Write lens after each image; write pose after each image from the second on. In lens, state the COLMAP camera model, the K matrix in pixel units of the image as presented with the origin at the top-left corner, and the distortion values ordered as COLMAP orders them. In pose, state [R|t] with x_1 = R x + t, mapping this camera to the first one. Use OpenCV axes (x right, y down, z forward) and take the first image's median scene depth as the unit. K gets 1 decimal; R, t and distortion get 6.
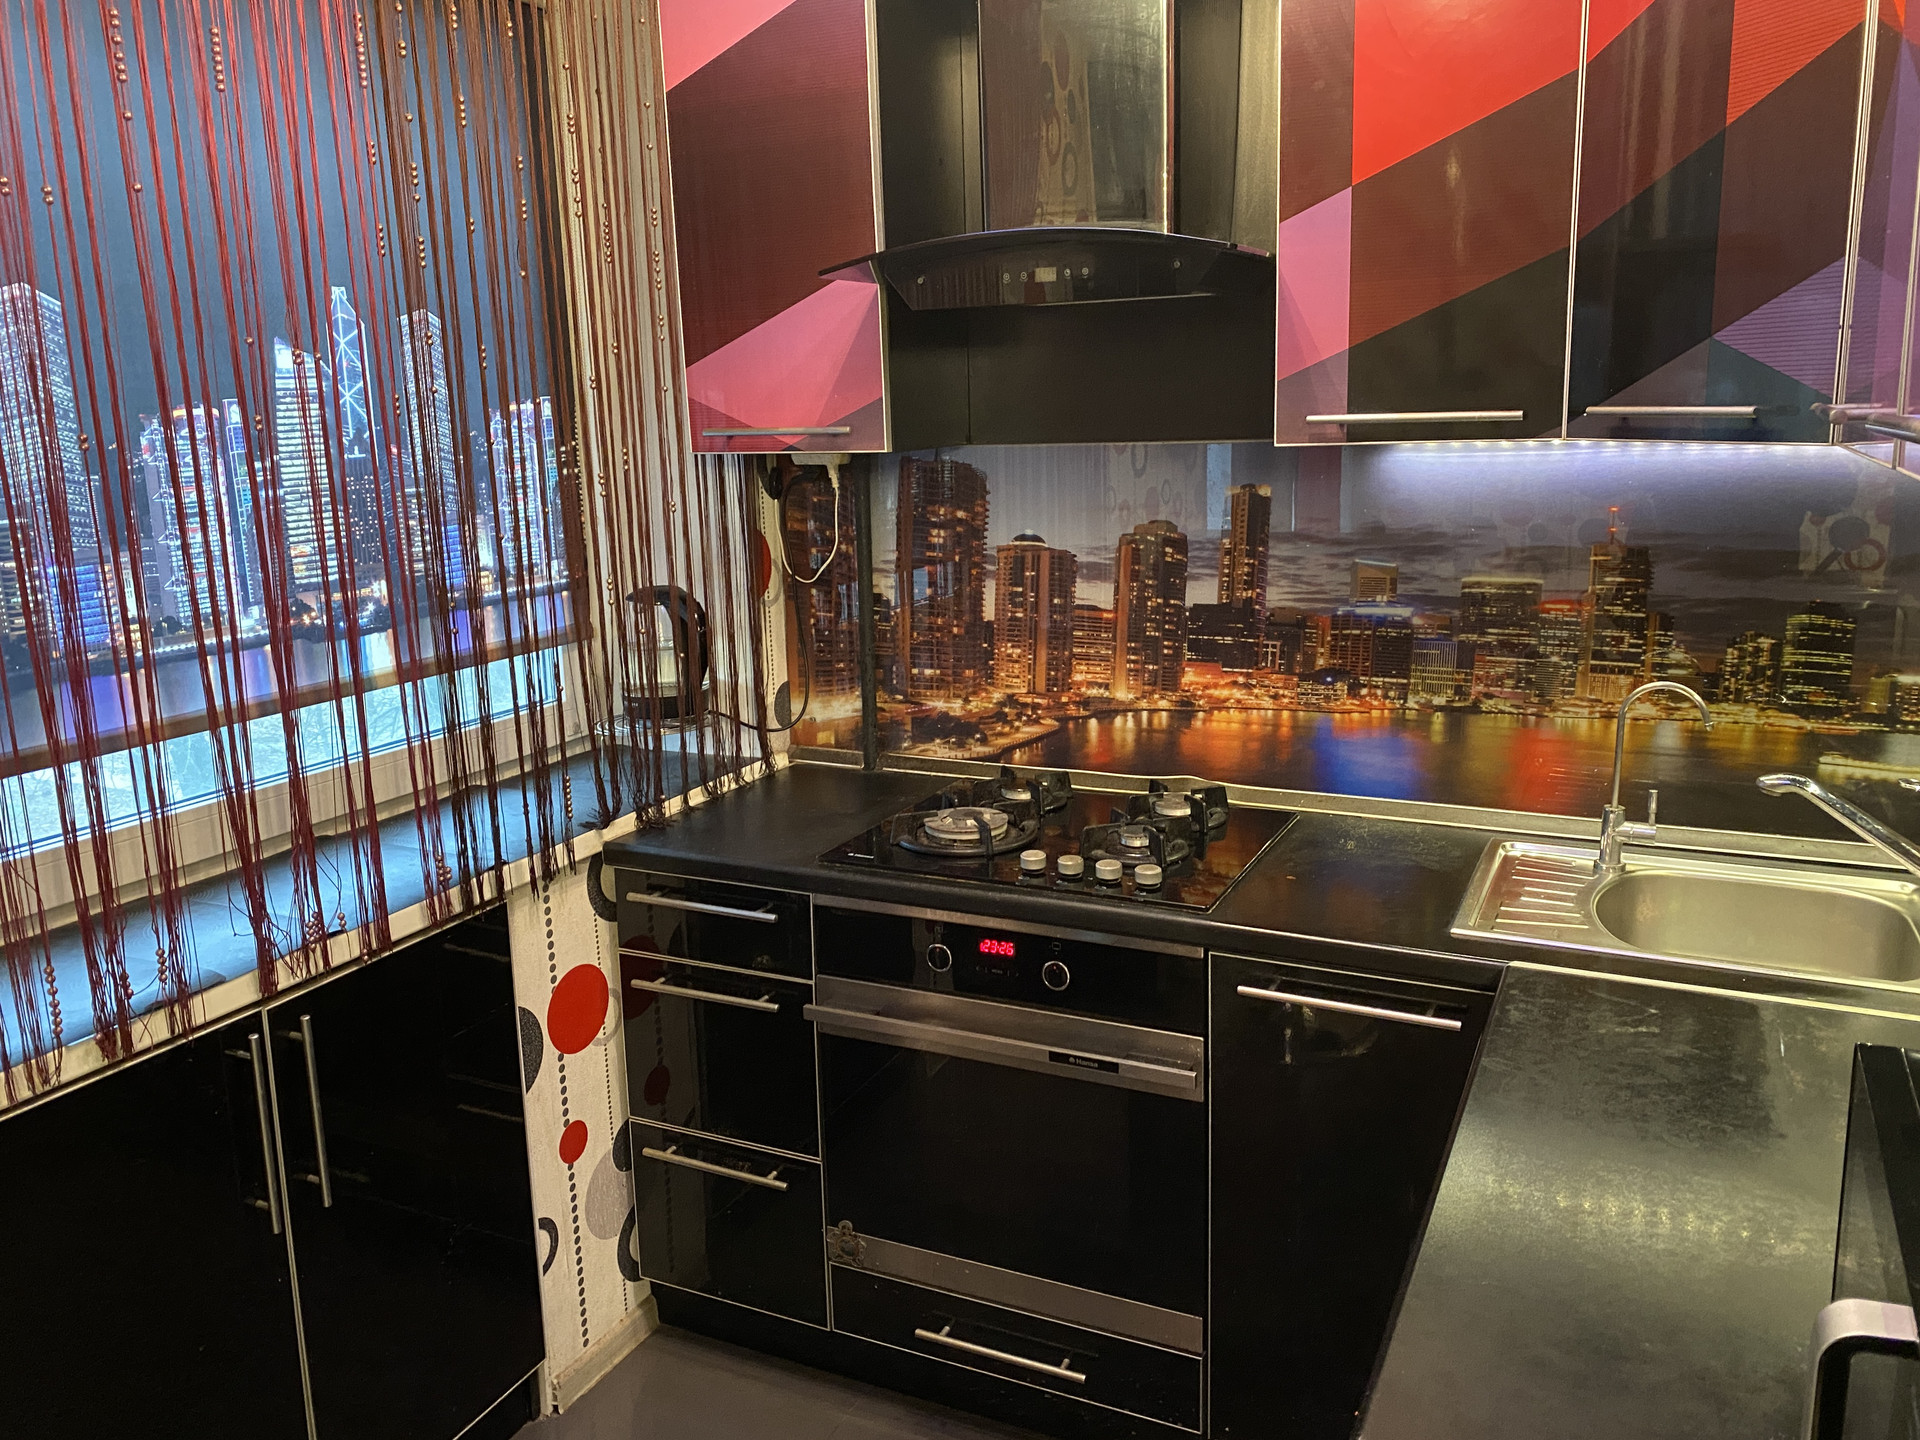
lens RADIAL K [[1373.9, 0, 969.1], [0, 1373.9, 694.4], [0, 0, 1]] dist [0.003735, -0.003588]
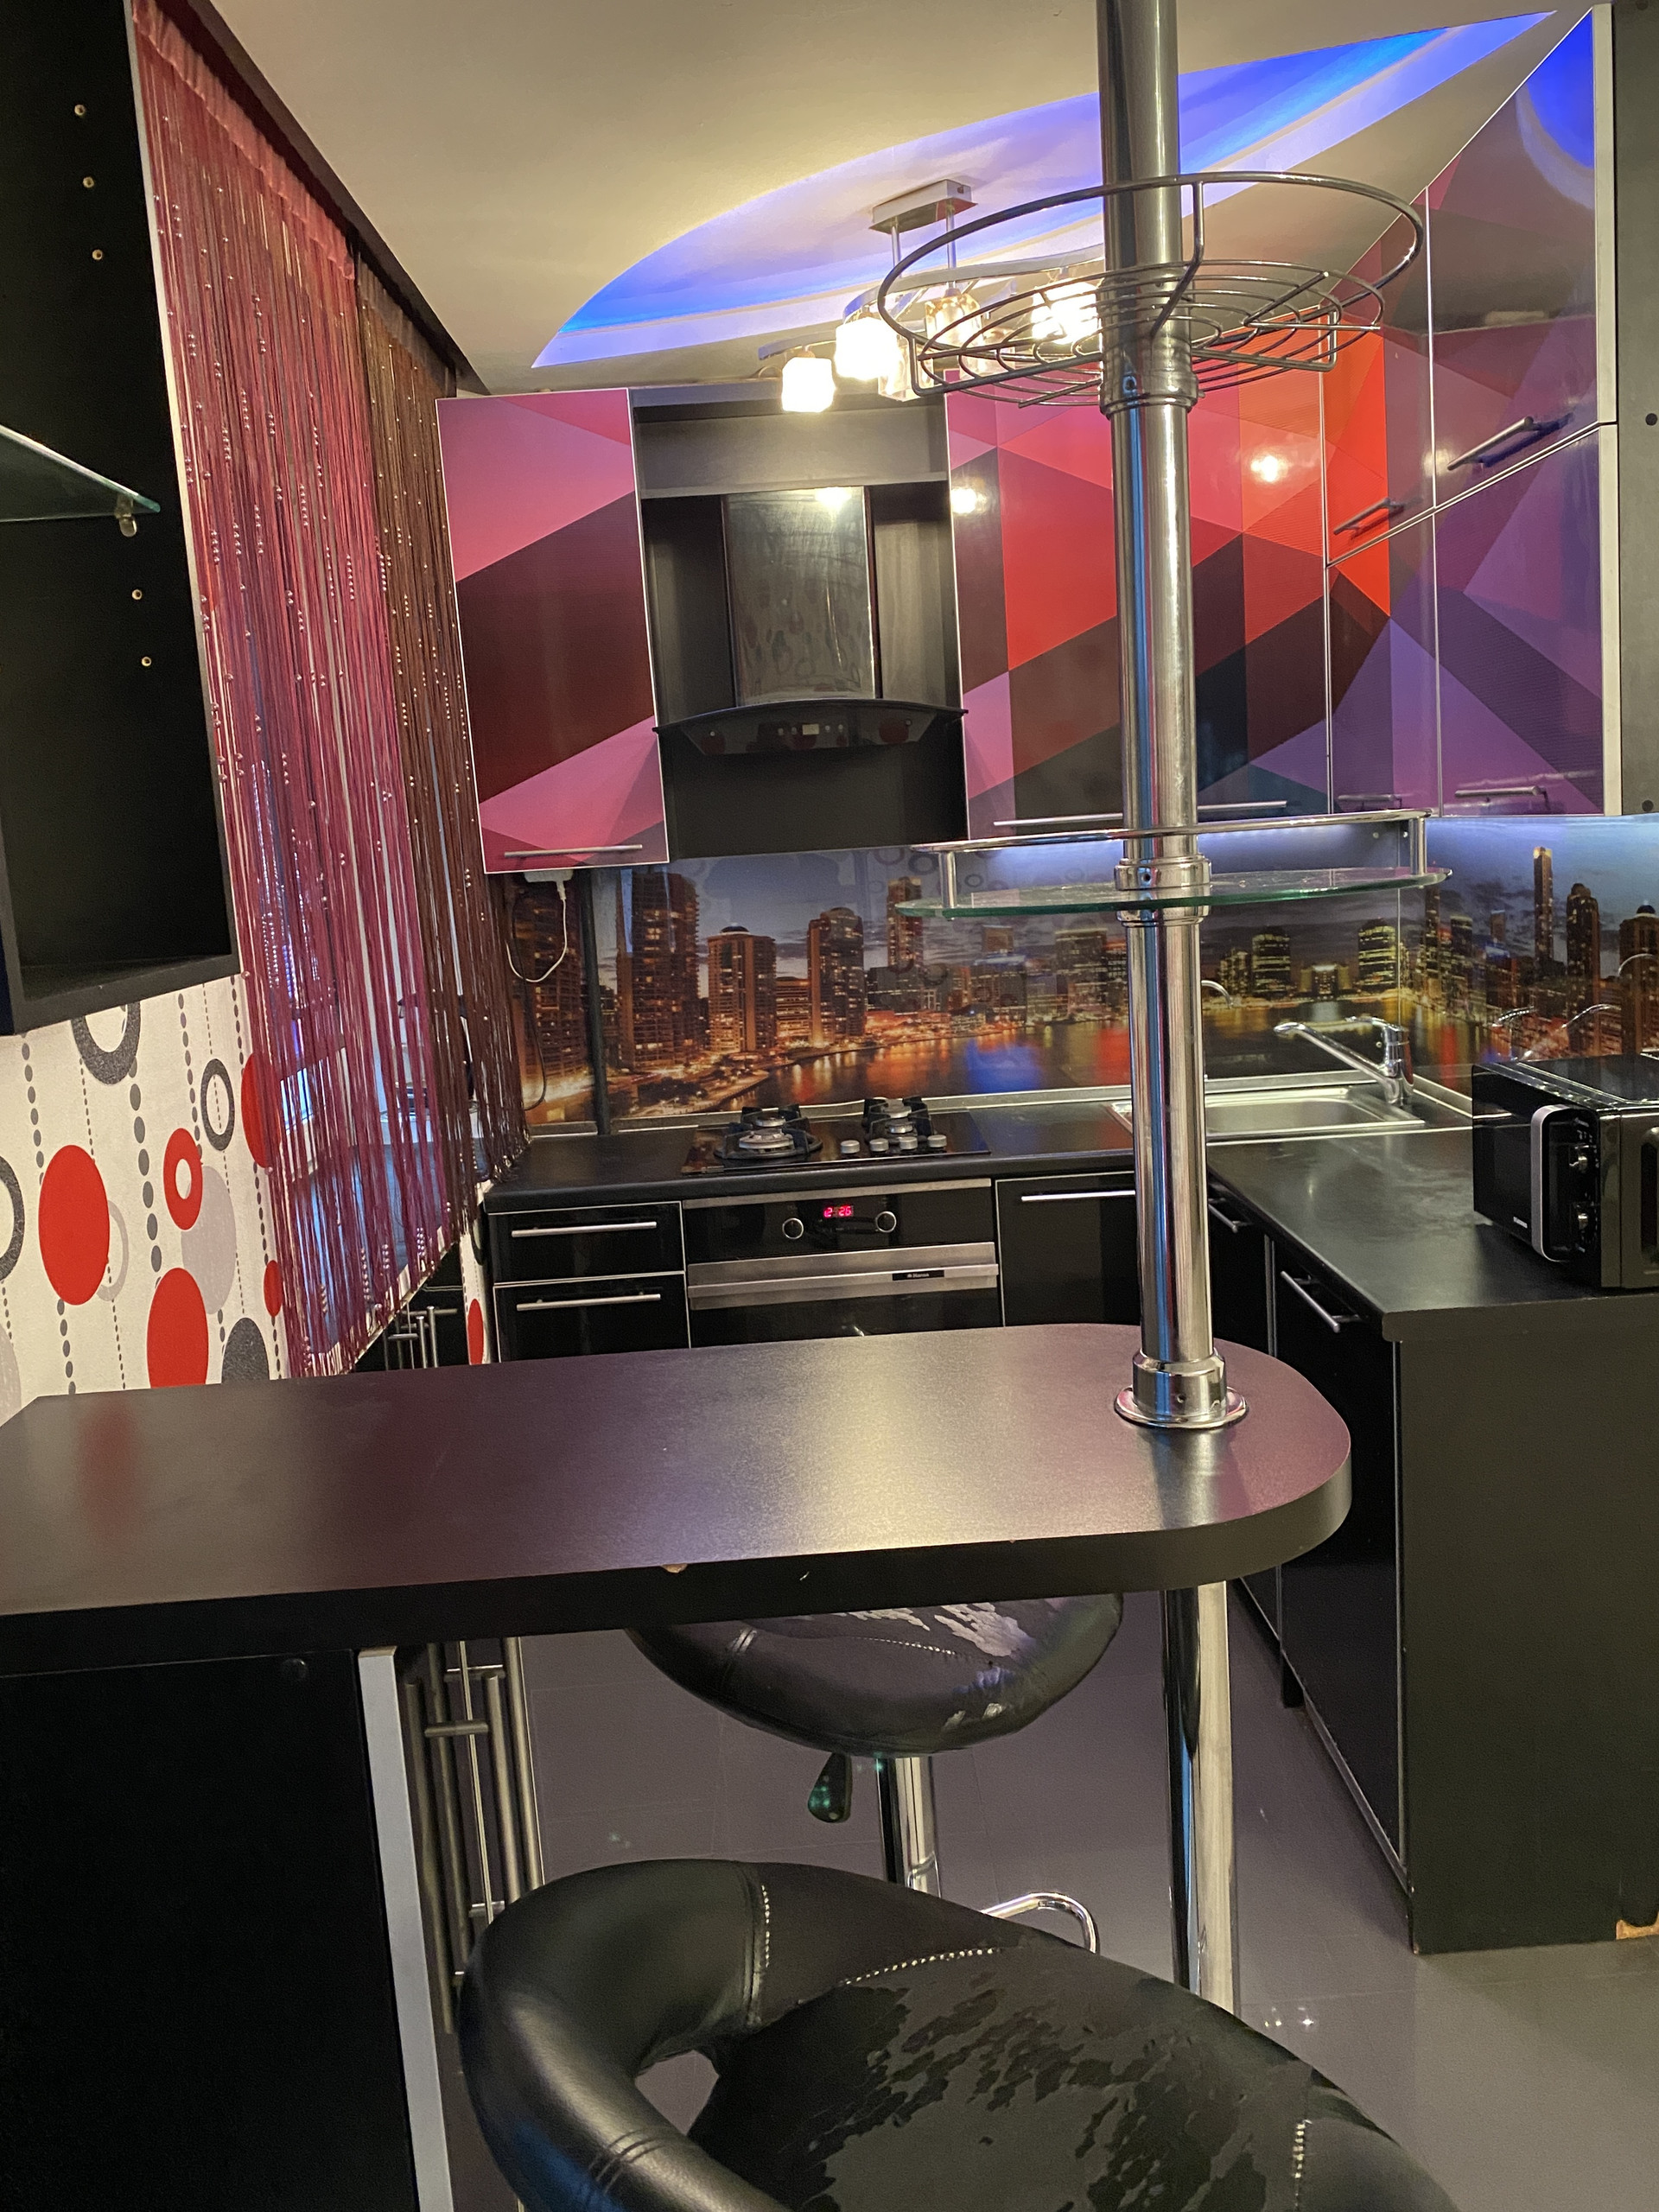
lens RADIAL K [[1626.4, 0, 829.5], [0, 1626.4, 1106.0], [0, 0, 1]] dist [0.116995, -0.454661]
pose [[0.890924, -0.110757, 0.440441, -0.592489], [0.128069, 0.991718, -0.009671, 0.078807], [-0.435722, 0.065023, 0.897730, -0.404289]]
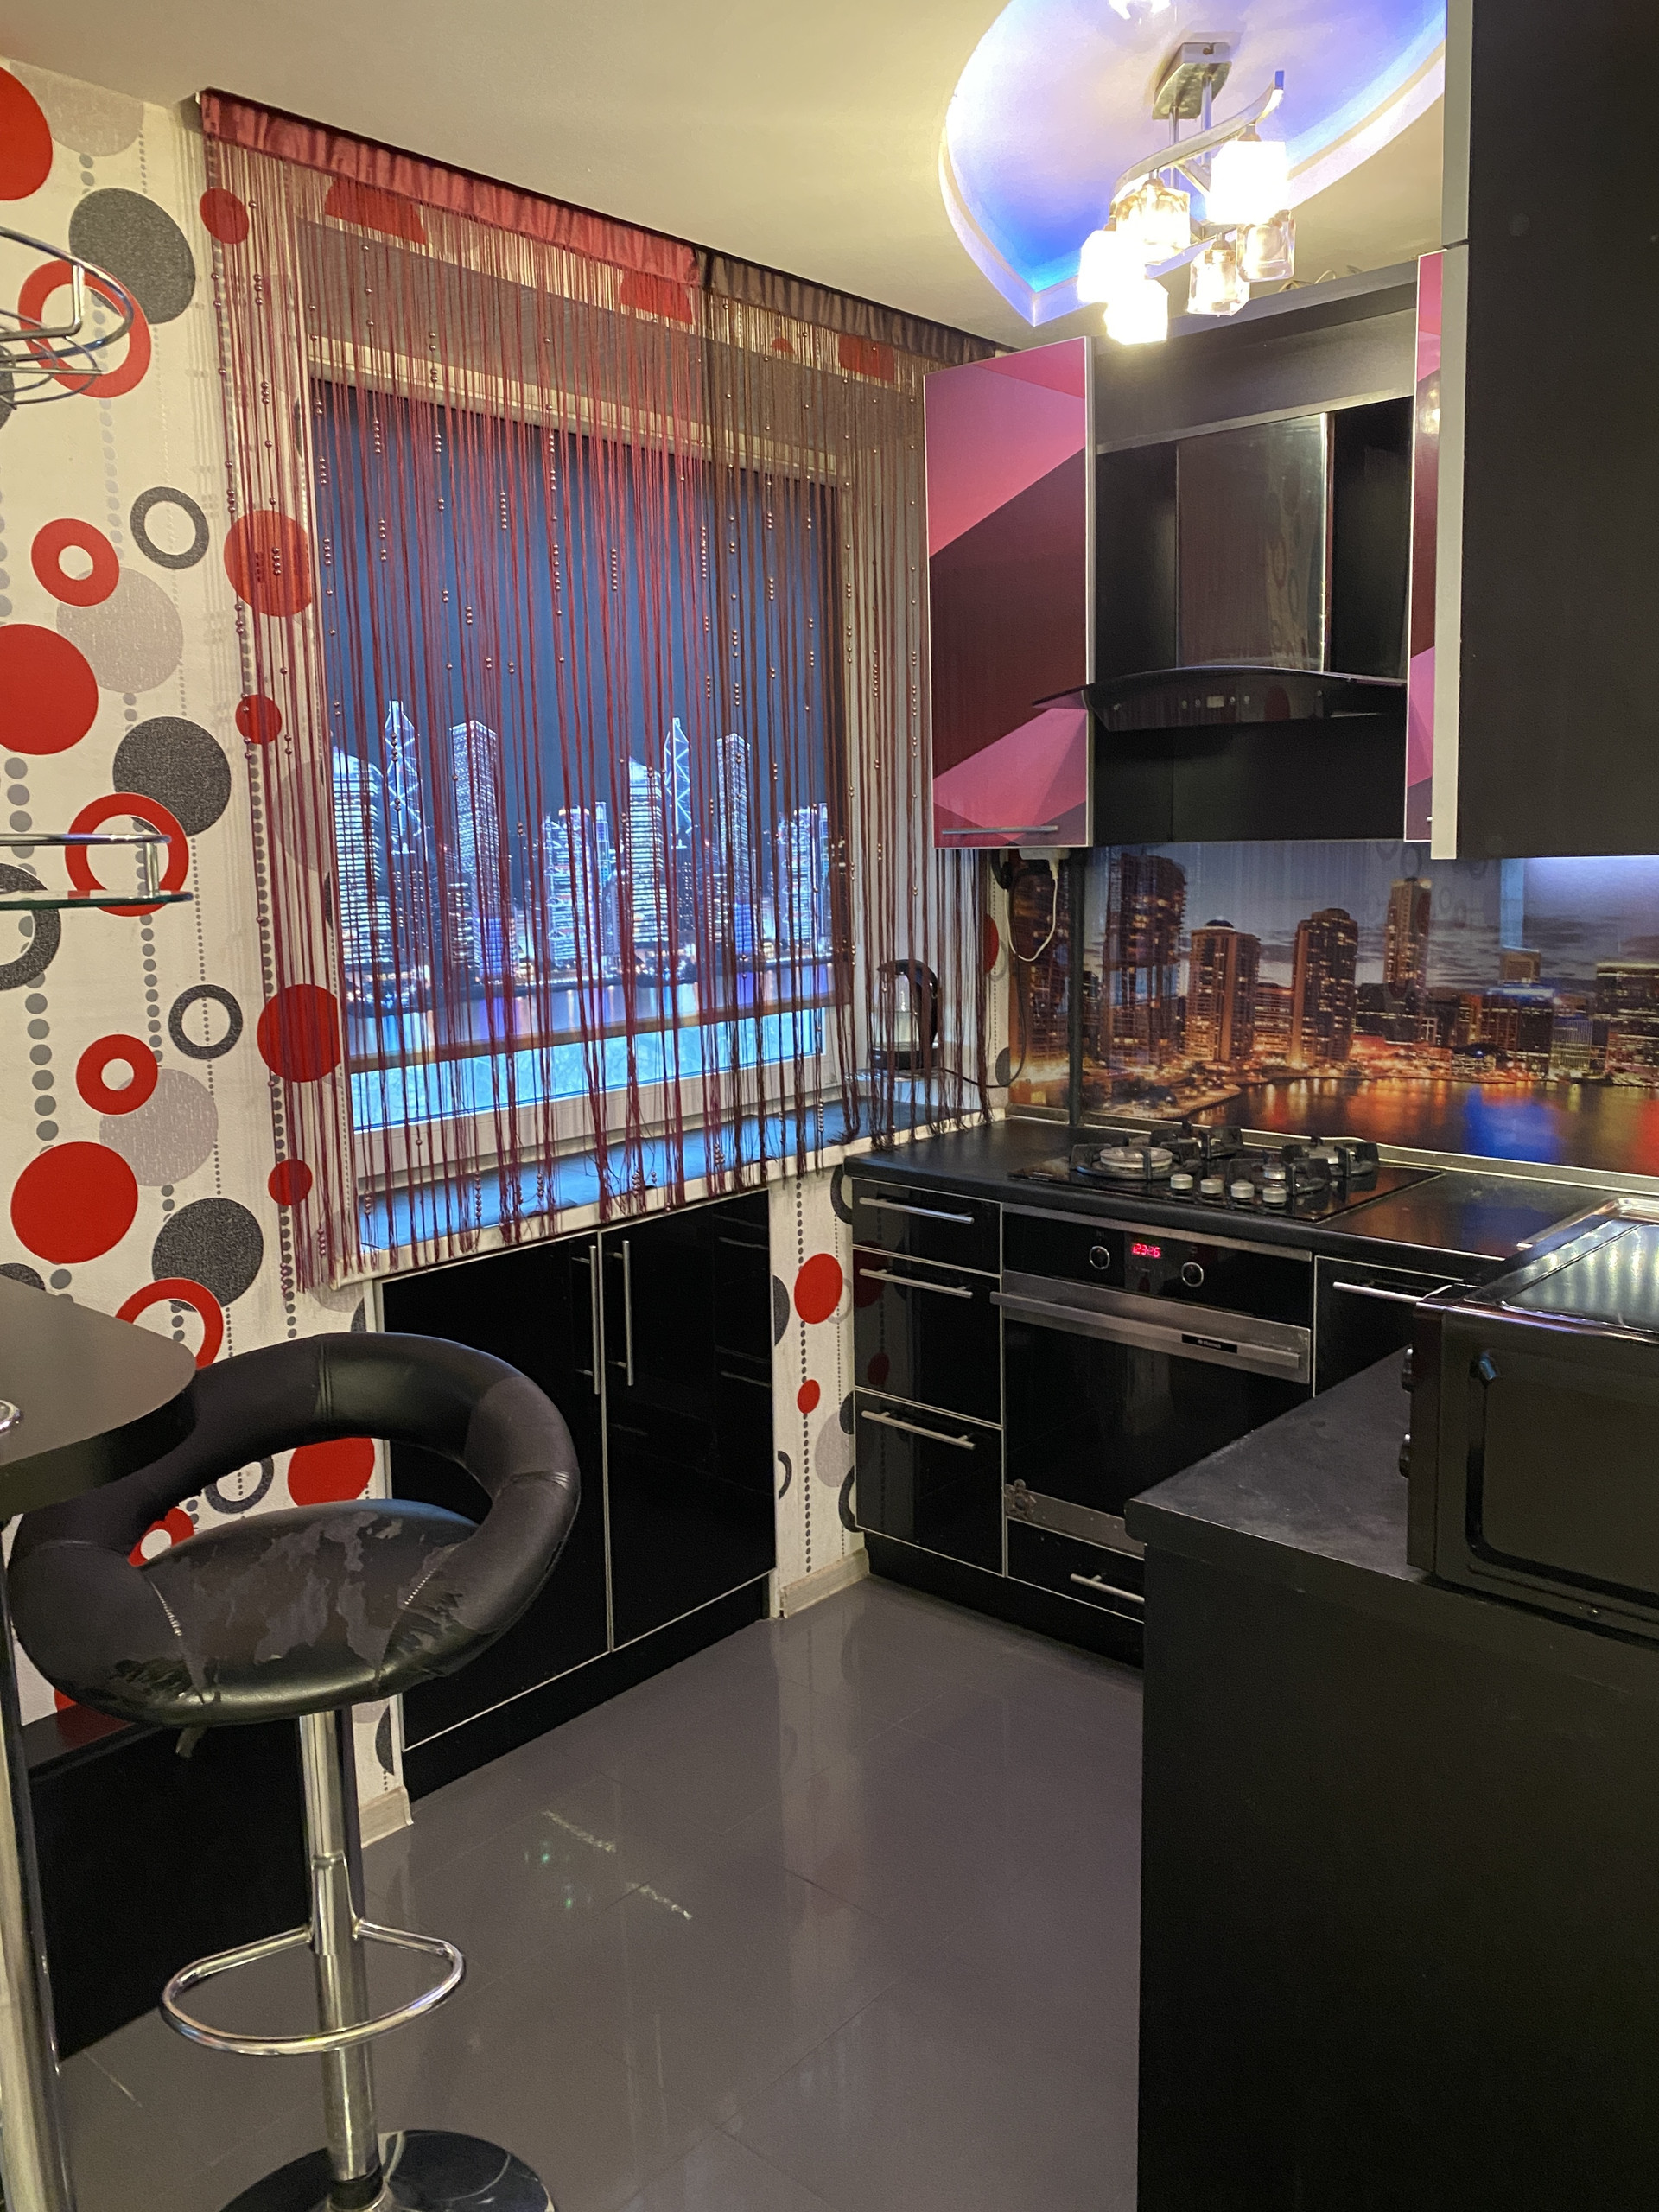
lens RADIAL K [[1626.4, 0, 829.5], [0, 1626.4, 1106.0], [0, 0, 1]] dist [0.116995, -0.454661]
pose [[0.958915, 0.048657, -0.279491, 0.126585], [-0.054018, 0.998474, -0.011509, 0.073951], [0.278504, 0.026134, 0.960079, -0.408402]]
